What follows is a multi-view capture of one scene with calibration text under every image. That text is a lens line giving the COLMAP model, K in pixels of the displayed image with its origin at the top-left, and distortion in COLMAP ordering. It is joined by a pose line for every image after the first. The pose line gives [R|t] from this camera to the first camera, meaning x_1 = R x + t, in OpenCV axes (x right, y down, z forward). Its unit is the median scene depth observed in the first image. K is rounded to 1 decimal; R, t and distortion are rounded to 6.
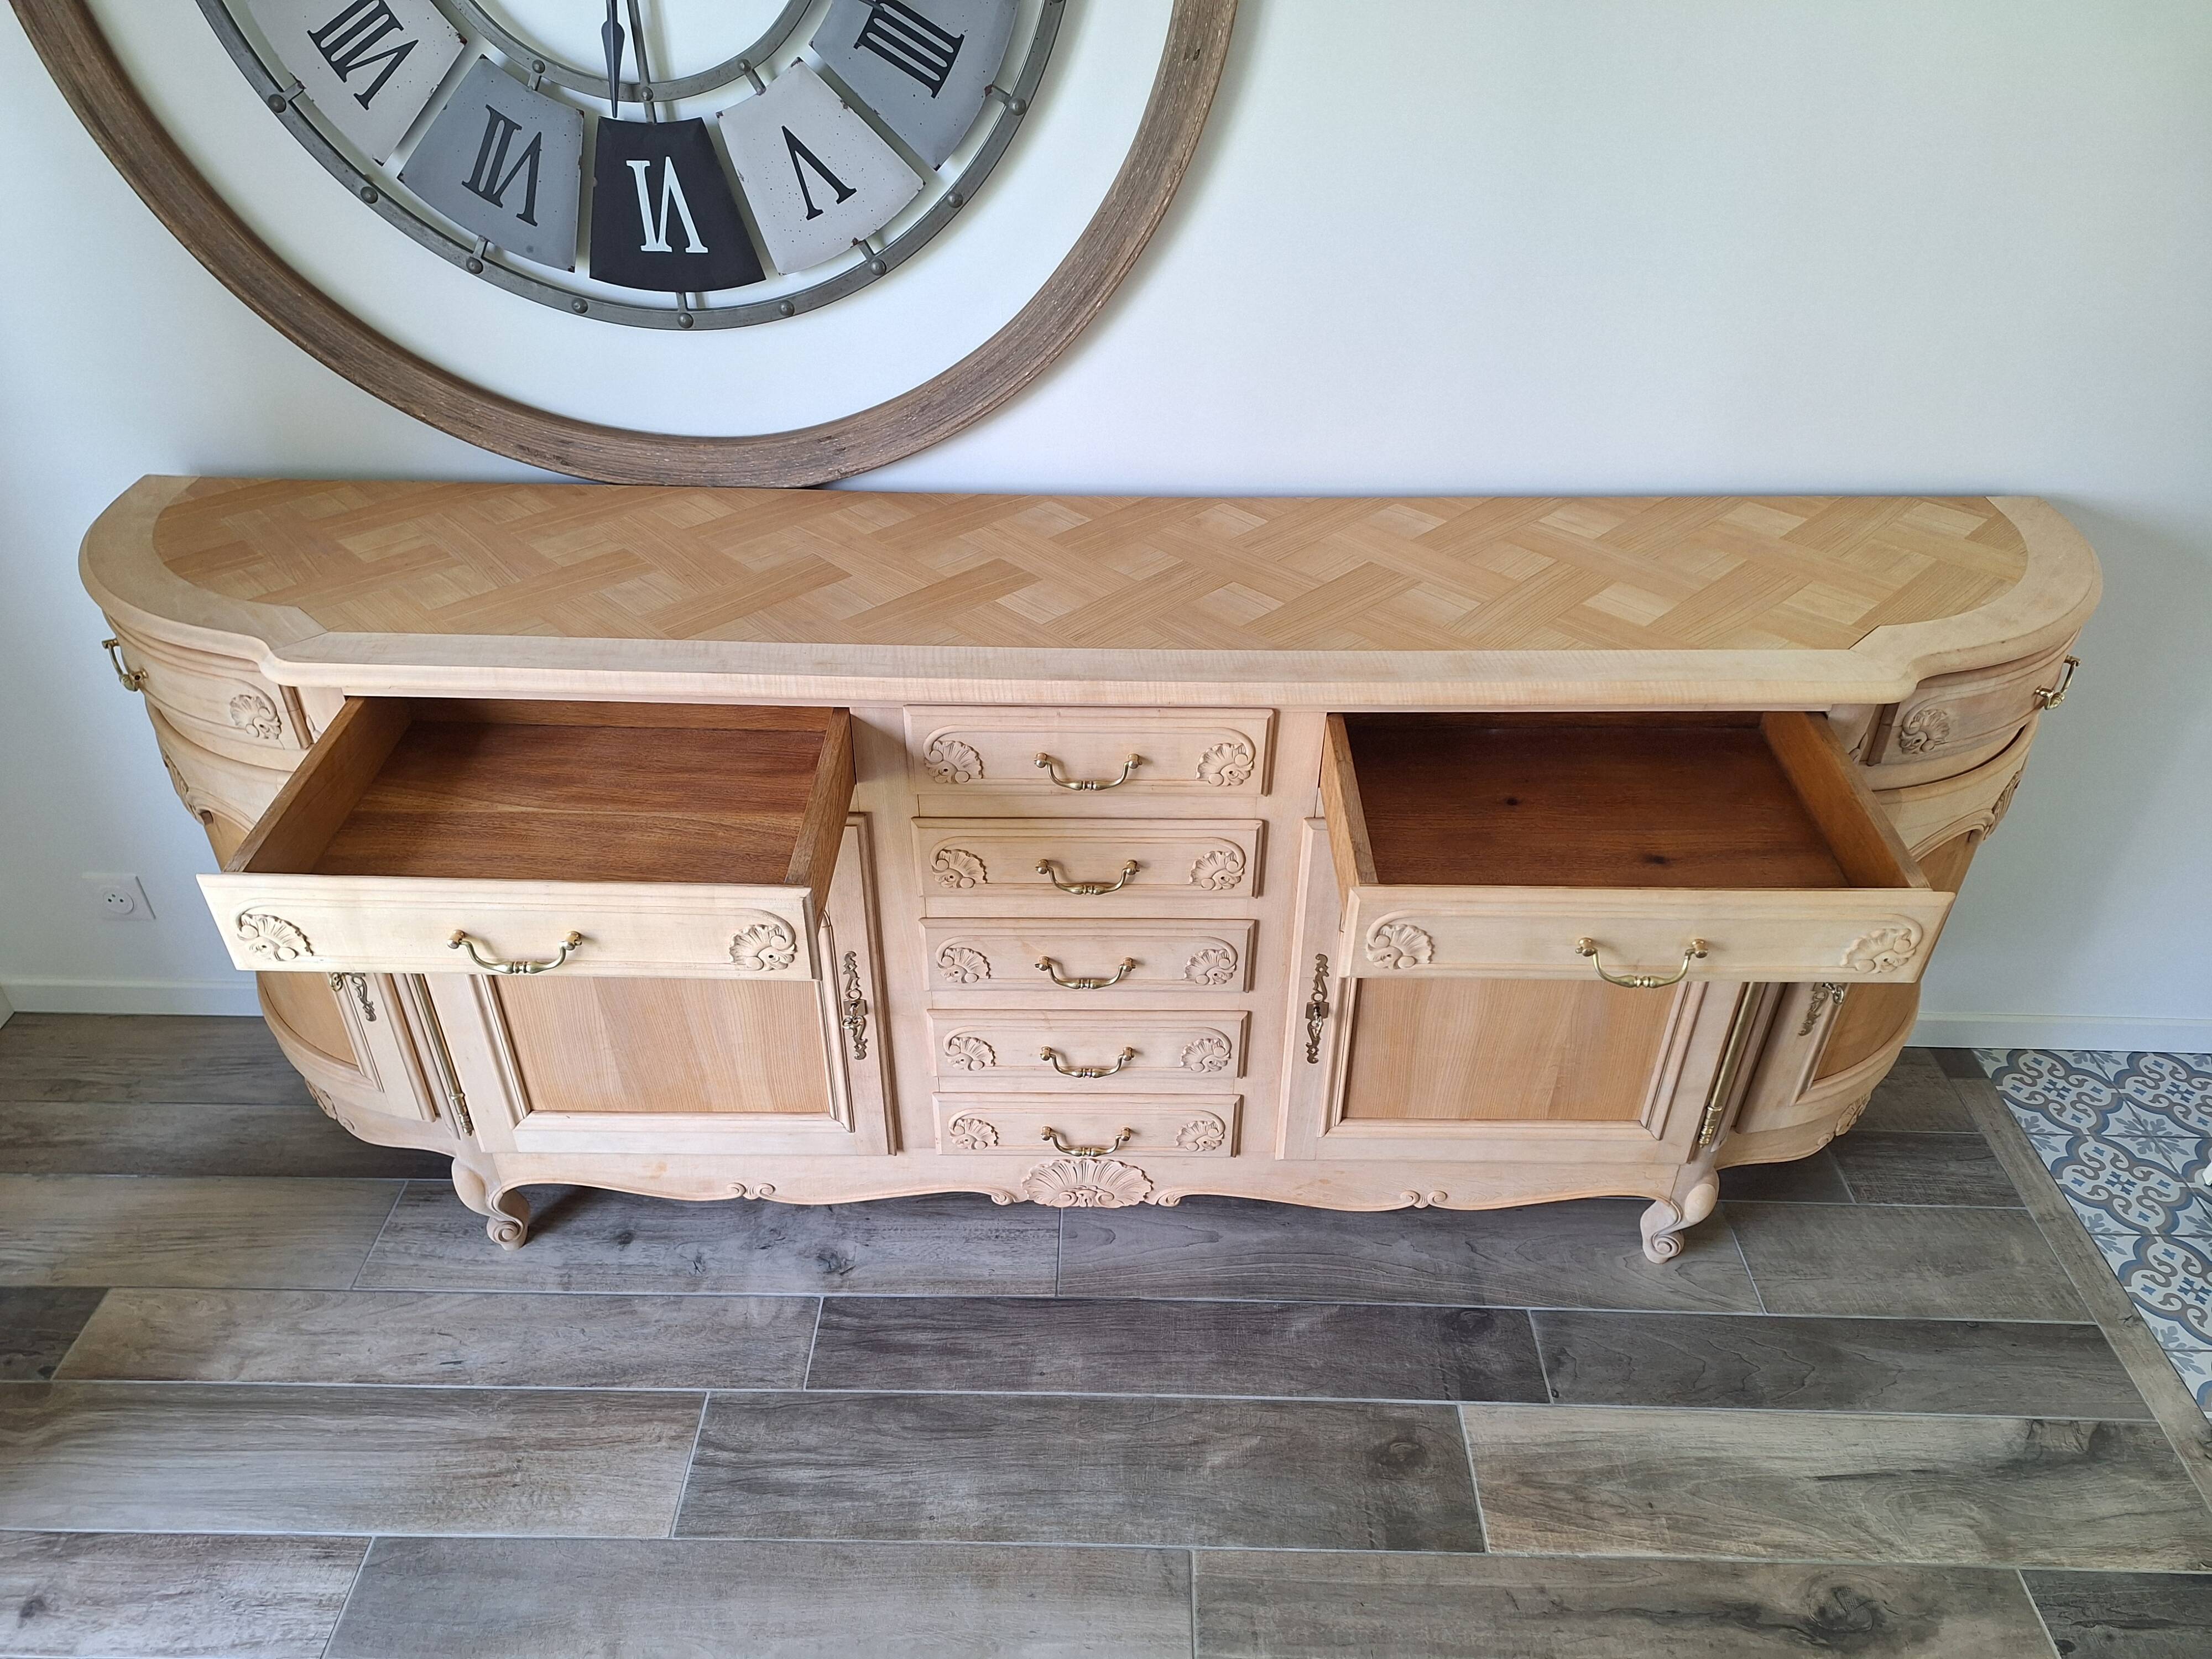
lens RADIAL K [[1538.6, 0, 1106.7], [0, 1538.6, 829.0], [0, 0, 1]] dist [0.076302, -0.083969]
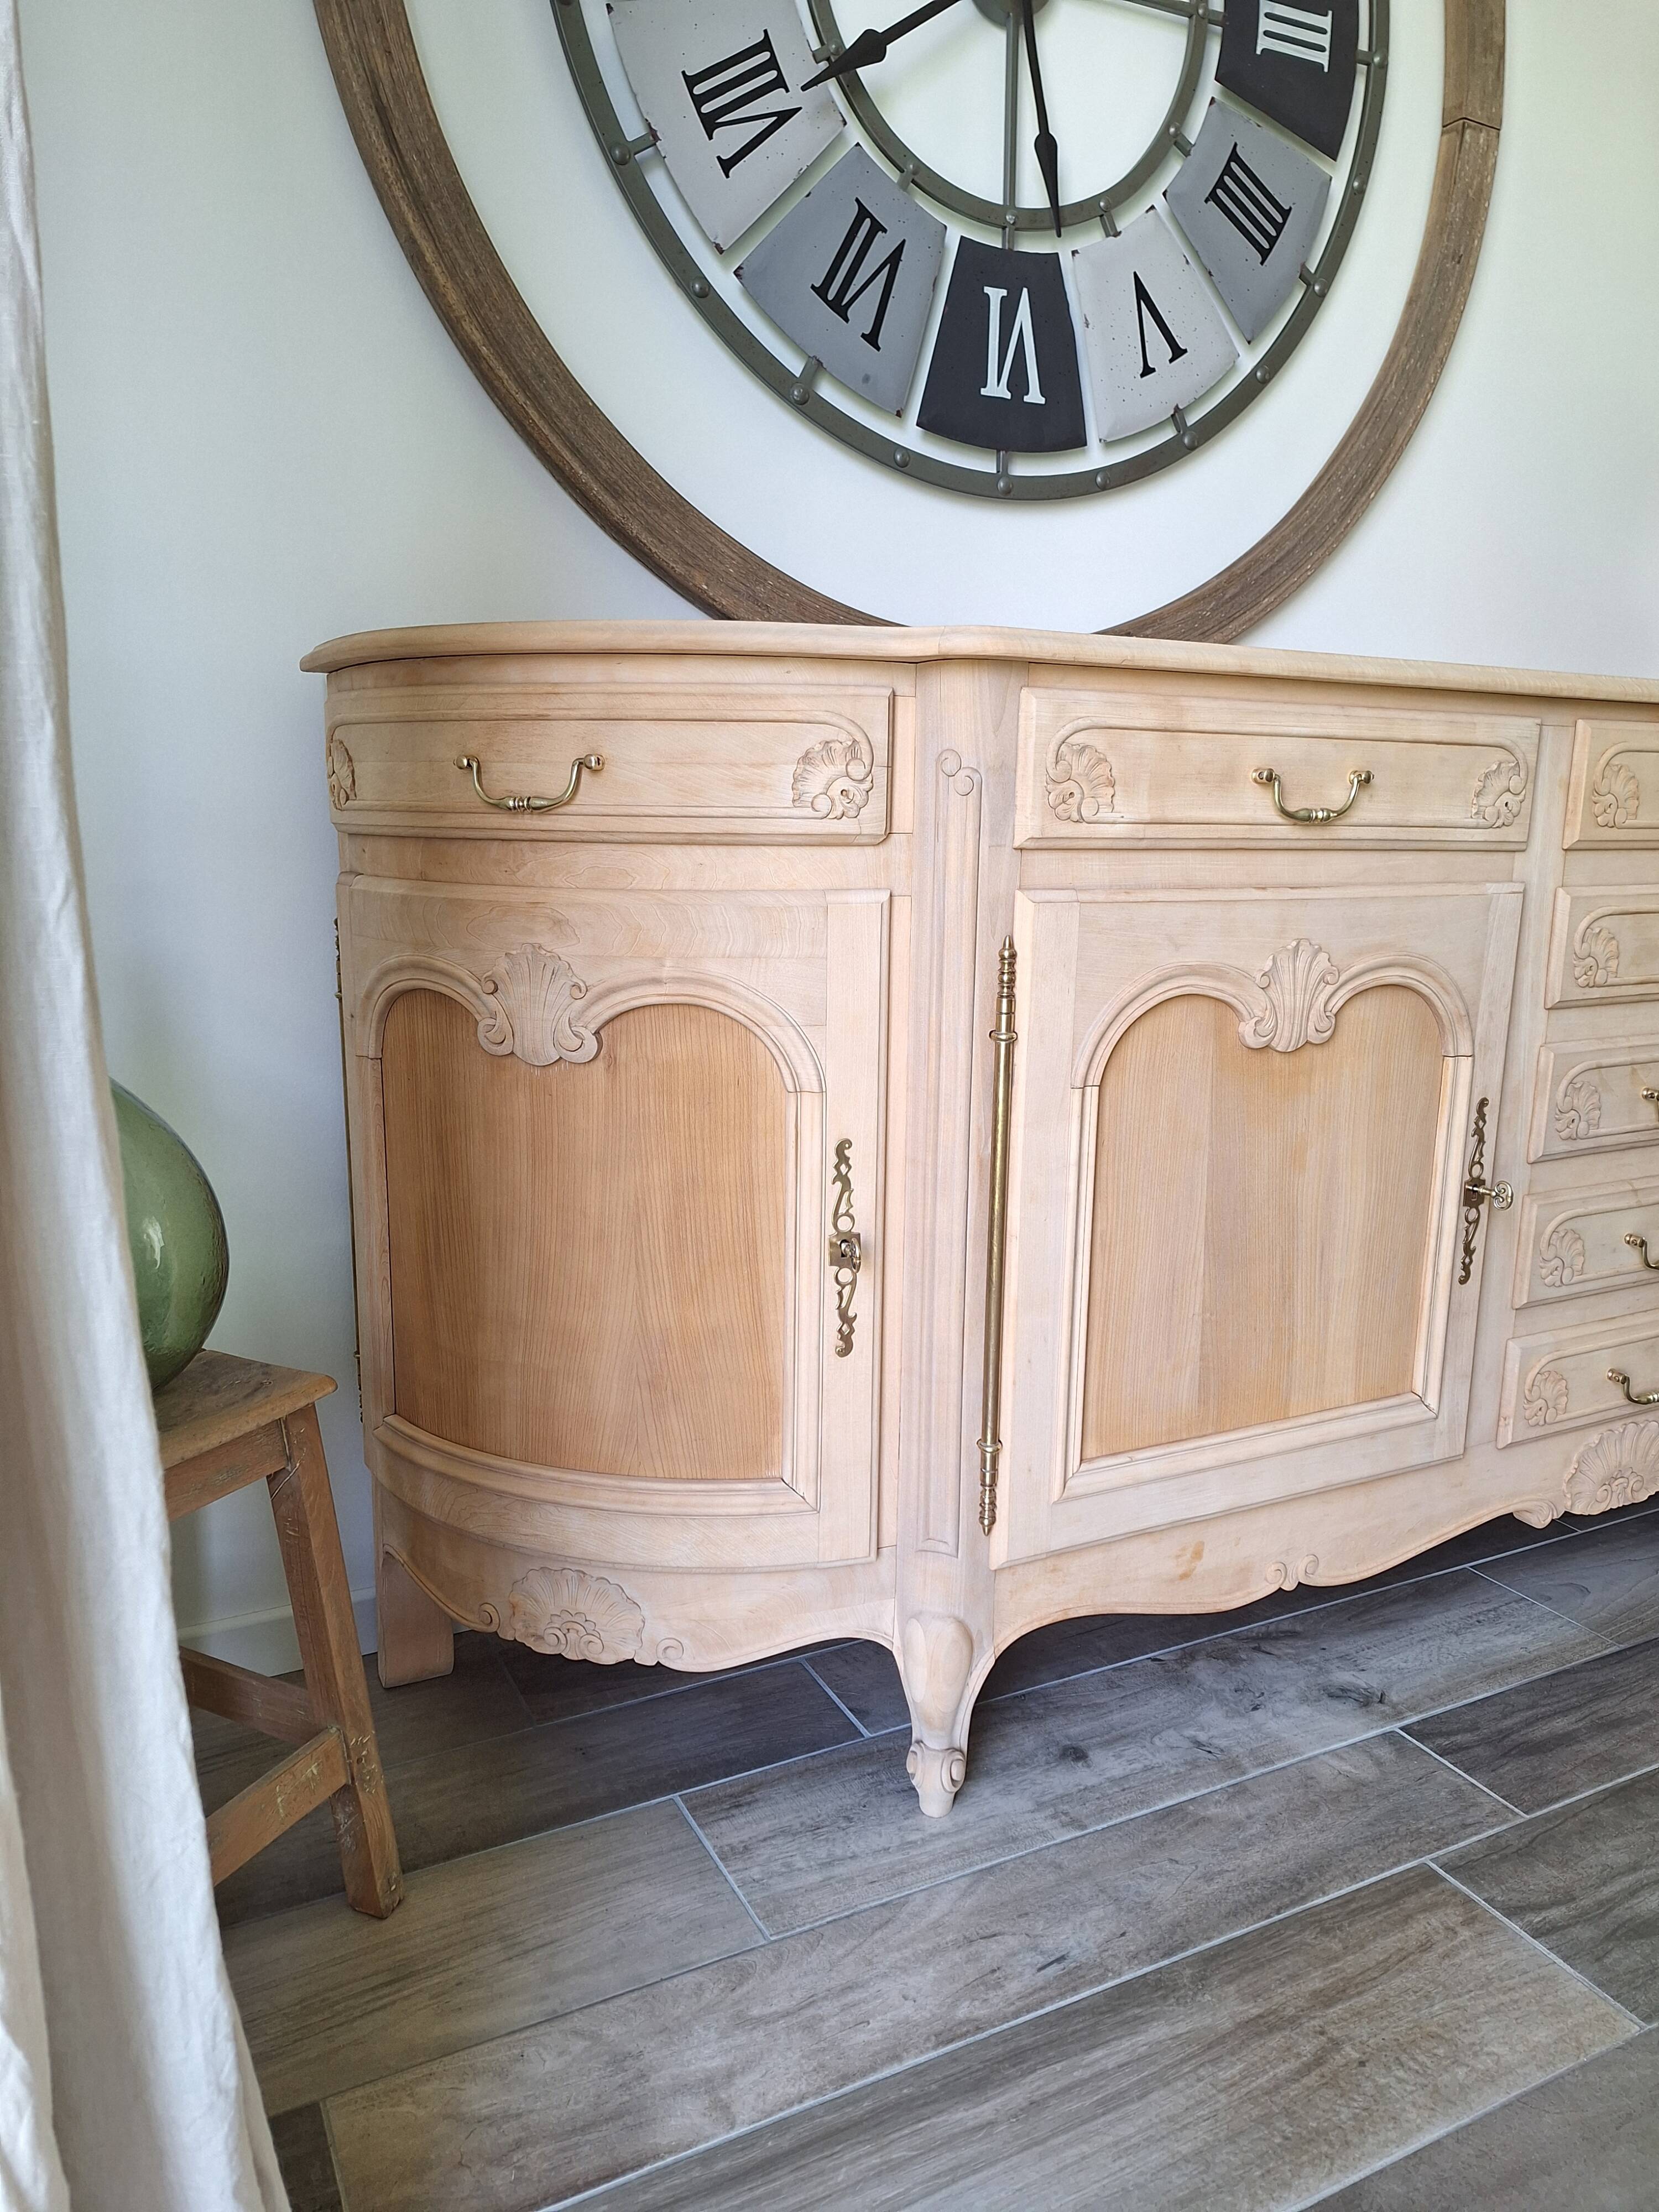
lens RADIAL K [[1538.6, 0, 830.1], [0, 1538.6, 1134.5], [0, 0, 1]] dist [0.076302, -0.083969]
pose [[0.885567, -0.096180, 0.454444, -0.750611], [0.268989, 0.903785, -0.332893, 0.247408], [-0.378702, 0.417040, 0.826234, 0.455893]]
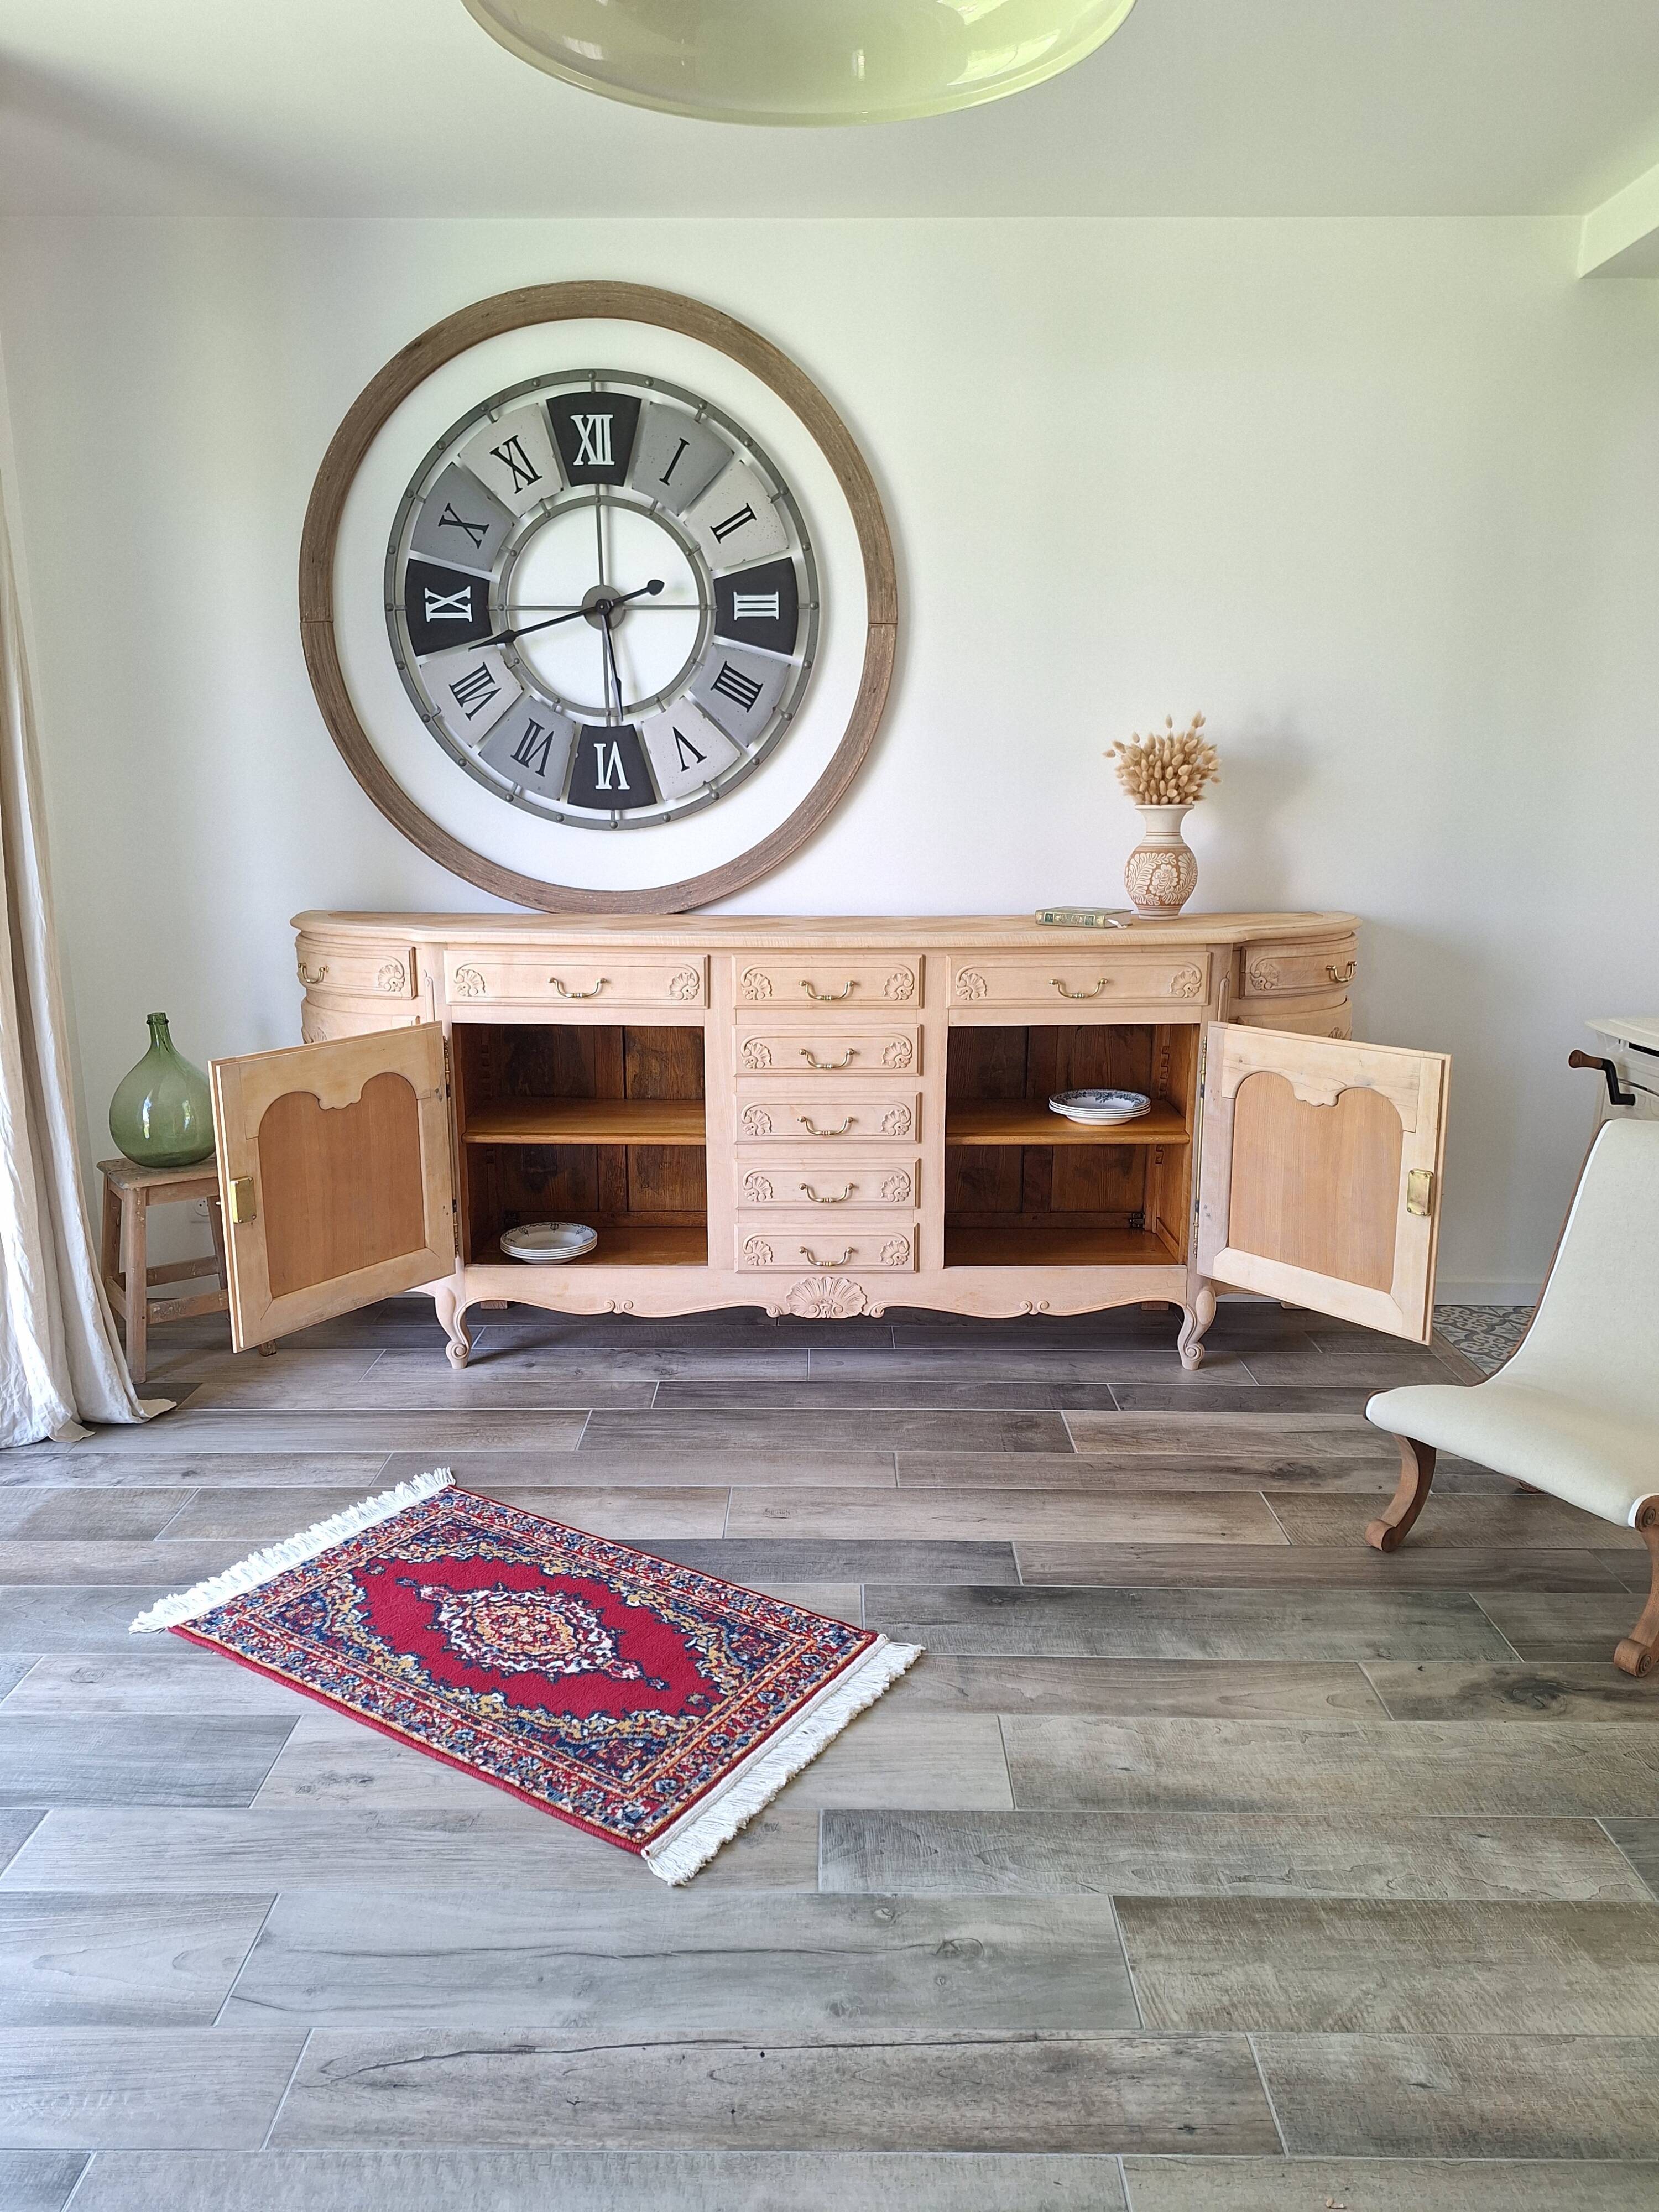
lens RADIAL K [[1524.6, 0, 818.4], [0, 1524.6, 1122.8], [0, 0, 1]] dist [0.113593, -0.129704]
pose [[0.999941, -0.009807, 0.004704, -0.028168], [0.010866, 0.920503, -0.390585, 0.727560], [-0.000500, 0.390613, 0.920555, -0.580424]]
